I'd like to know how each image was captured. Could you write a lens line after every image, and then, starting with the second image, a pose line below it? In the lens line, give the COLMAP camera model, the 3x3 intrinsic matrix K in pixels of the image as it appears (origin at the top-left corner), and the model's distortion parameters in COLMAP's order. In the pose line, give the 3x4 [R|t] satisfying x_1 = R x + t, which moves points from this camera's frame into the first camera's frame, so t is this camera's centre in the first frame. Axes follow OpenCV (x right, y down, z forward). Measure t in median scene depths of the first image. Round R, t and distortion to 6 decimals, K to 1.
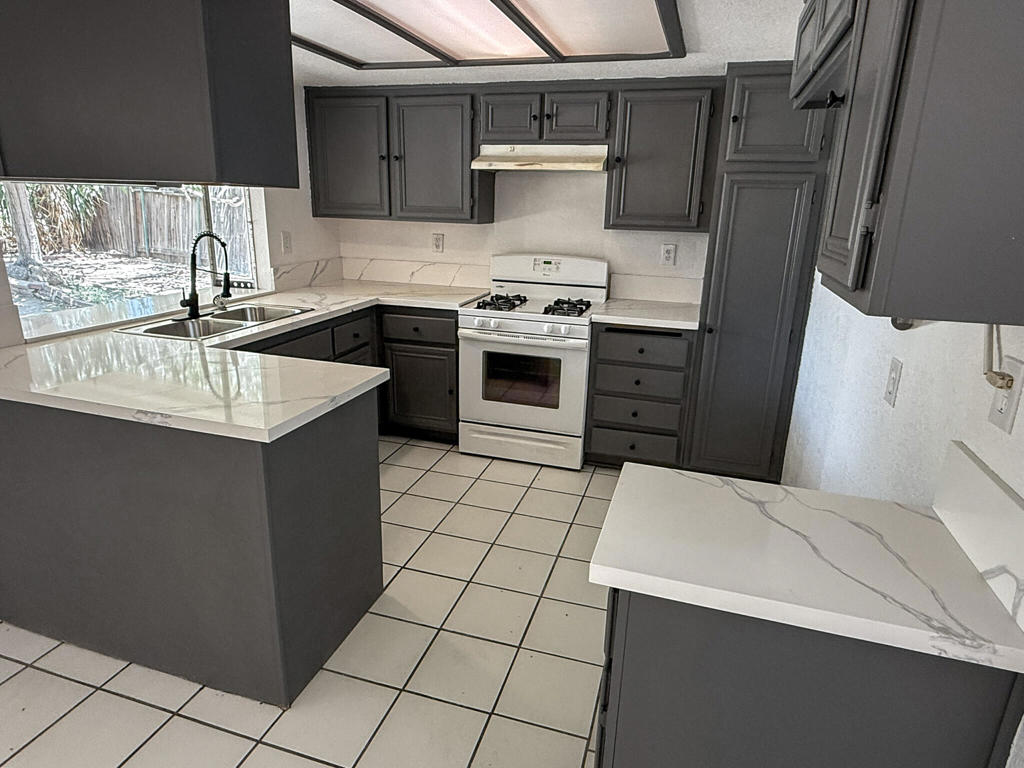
lens RADIAL K [[609.5, 0, 512.9], [0, 609.5, 384.0], [0, 0, 1]] dist [0.001177, 0.000104]
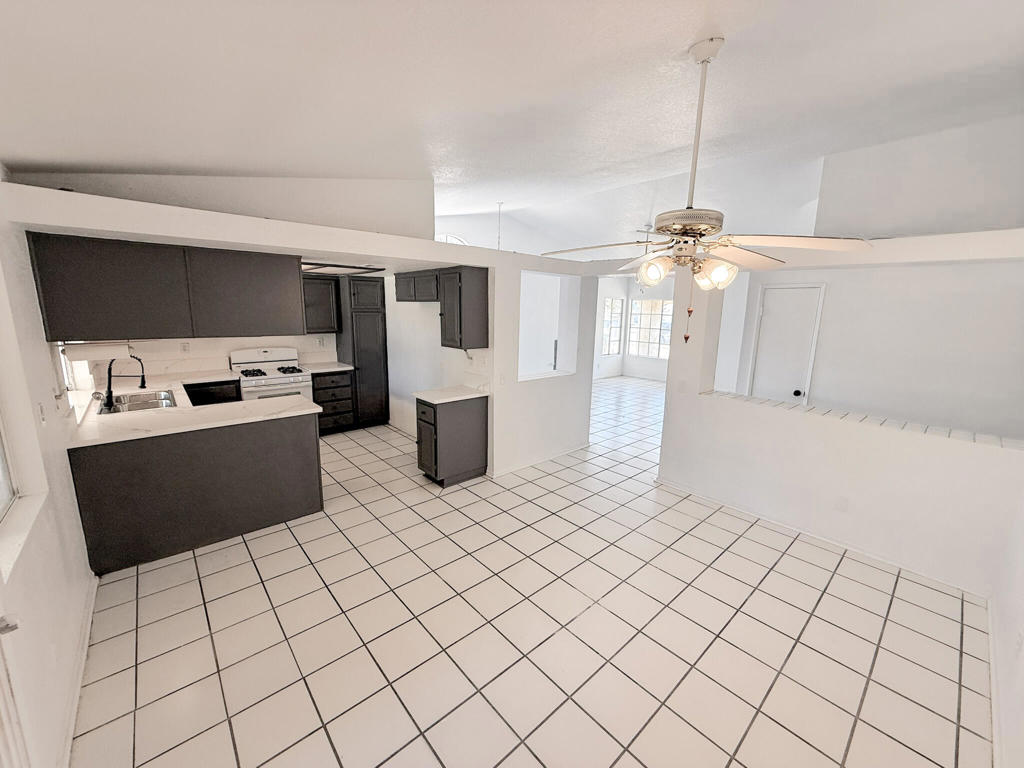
lens RADIAL K [[408.7, 0, 512.1], [0, 408.7, 373.6], [0, 0, 1]] dist [-0.001105, 0.000076]
pose [[0.512292, -0.156836, 0.844369, -0.819465], [0.239153, 0.970346, 0.035137, 0.029855], [-0.824841, 0.183933, 0.534608, -0.498231]]
